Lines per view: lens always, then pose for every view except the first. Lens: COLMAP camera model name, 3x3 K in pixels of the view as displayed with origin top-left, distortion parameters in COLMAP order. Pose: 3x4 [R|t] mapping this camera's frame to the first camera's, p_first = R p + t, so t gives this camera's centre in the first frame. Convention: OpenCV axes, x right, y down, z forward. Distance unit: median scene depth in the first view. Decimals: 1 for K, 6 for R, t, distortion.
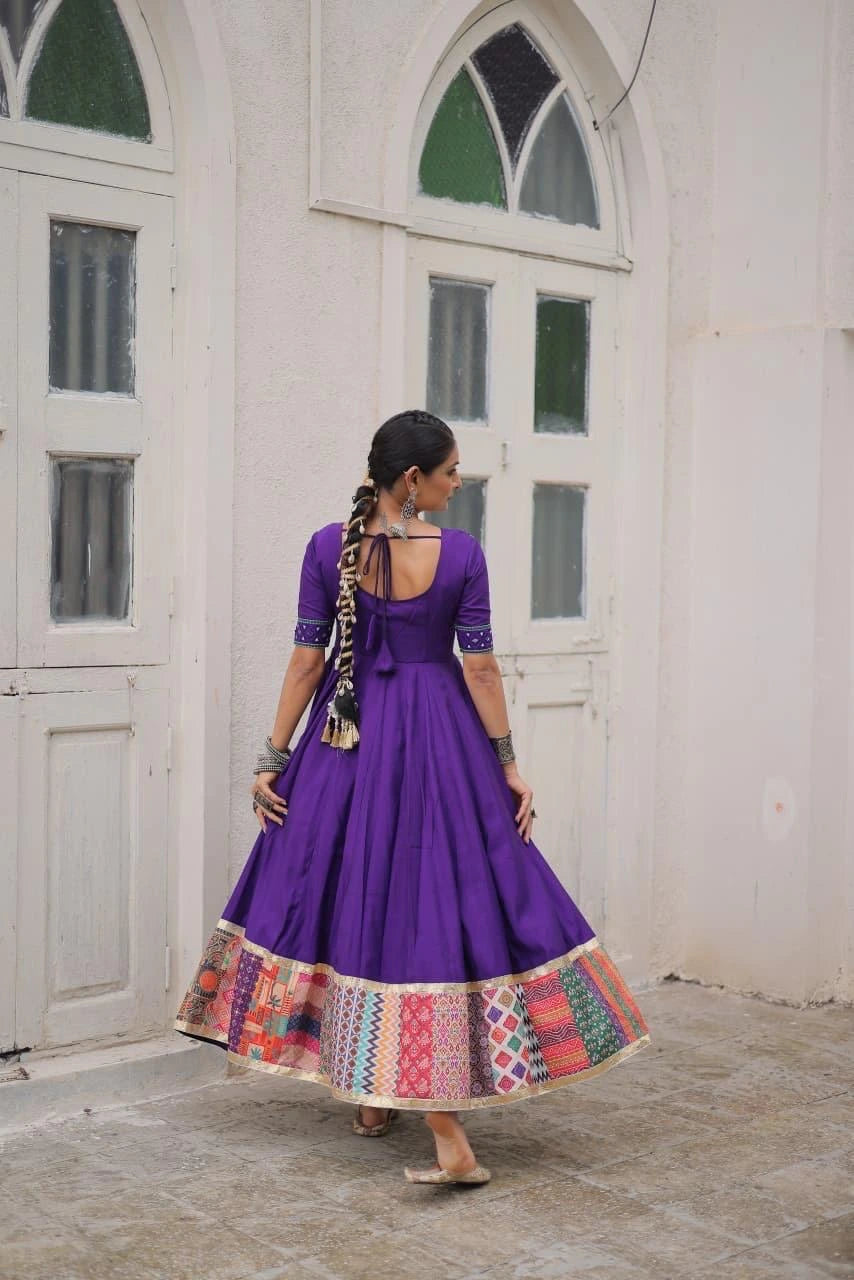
lens RADIAL K [[1726.9, 0, 424.0], [0, 1726.9, 637.1], [0, 0, 1]] dist [-0.027668, 0.000000]
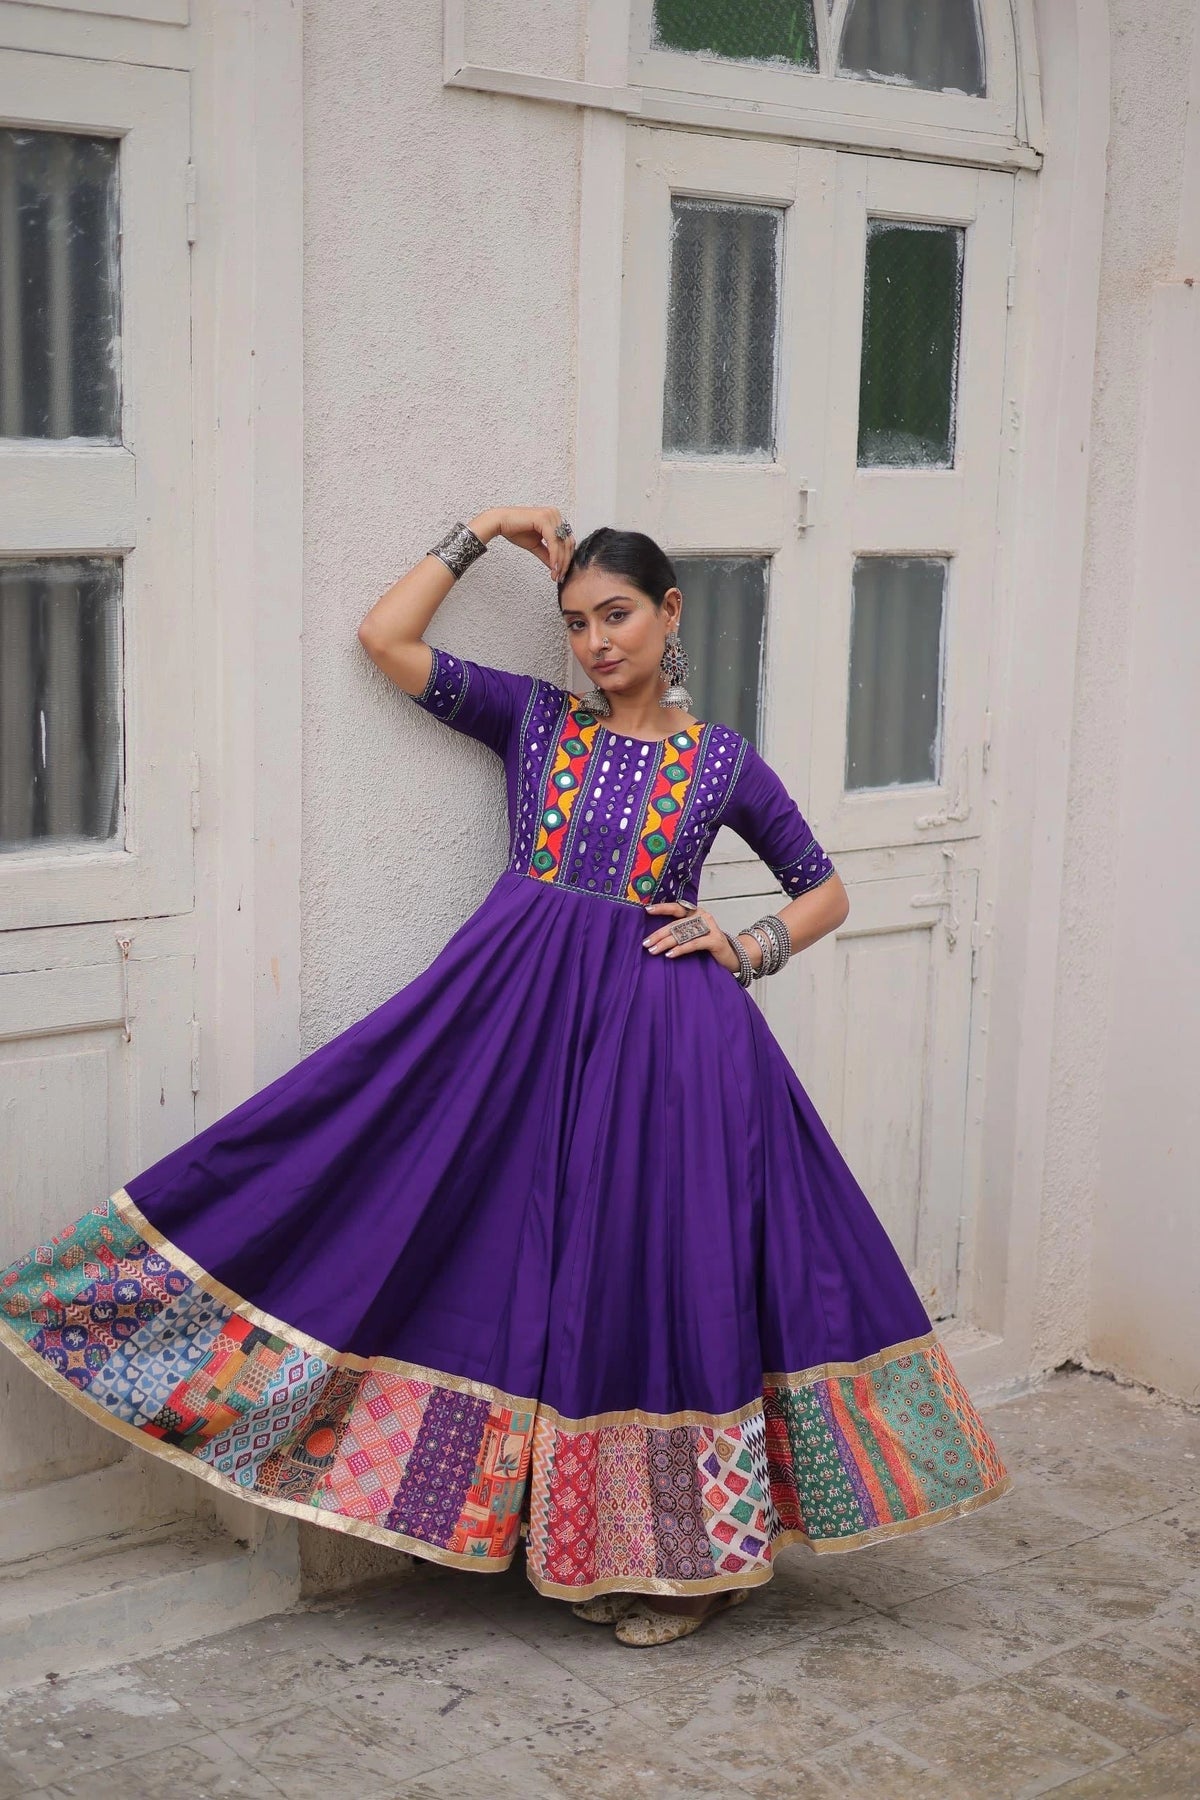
lens RADIAL K [[2428.5, 0, 604.9], [0, 2428.5, 902.6], [0, 0, 1]] dist [-0.027668, 0.000000]
pose [[0.997919, 0.019164, -0.061566, 0.034131], [-0.010917, 0.991241, 0.131610, -0.084698], [0.063549, -0.130664, 0.989388, 0.187649]]
